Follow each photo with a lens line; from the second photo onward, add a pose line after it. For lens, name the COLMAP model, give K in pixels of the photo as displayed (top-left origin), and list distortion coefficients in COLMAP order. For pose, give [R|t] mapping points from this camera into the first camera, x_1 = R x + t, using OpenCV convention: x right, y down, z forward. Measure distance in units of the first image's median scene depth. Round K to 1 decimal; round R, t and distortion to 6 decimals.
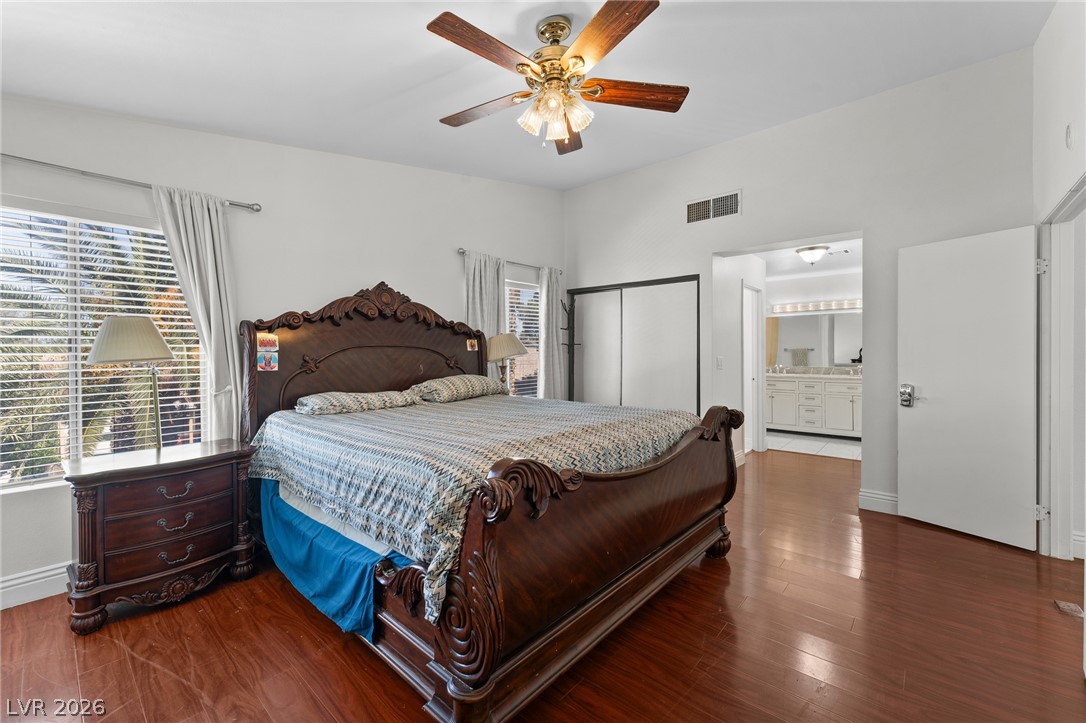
lens RADIAL K [[444.5, 0, 540.4], [0, 444.5, 354.8], [0, 0, 1]] dist [0.000676, -0.000429]
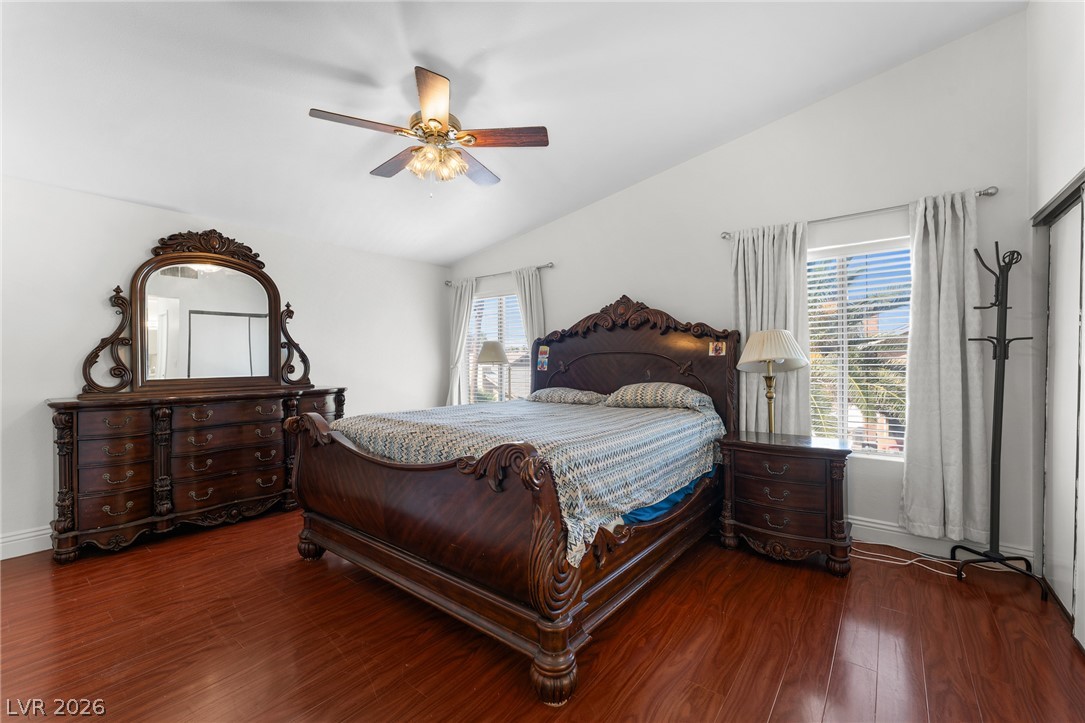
lens RADIAL K [[444.0, 0, 535.5], [0, 444.0, 363.1], [0, 0, 1]] dist [0.000676, -0.000429]
pose [[0.055214, 0.009589, -0.998428, 0.768930], [-0.000148, 0.999954, 0.009596, -0.003805], [0.998475, -0.000382, 0.055213, 0.736575]]
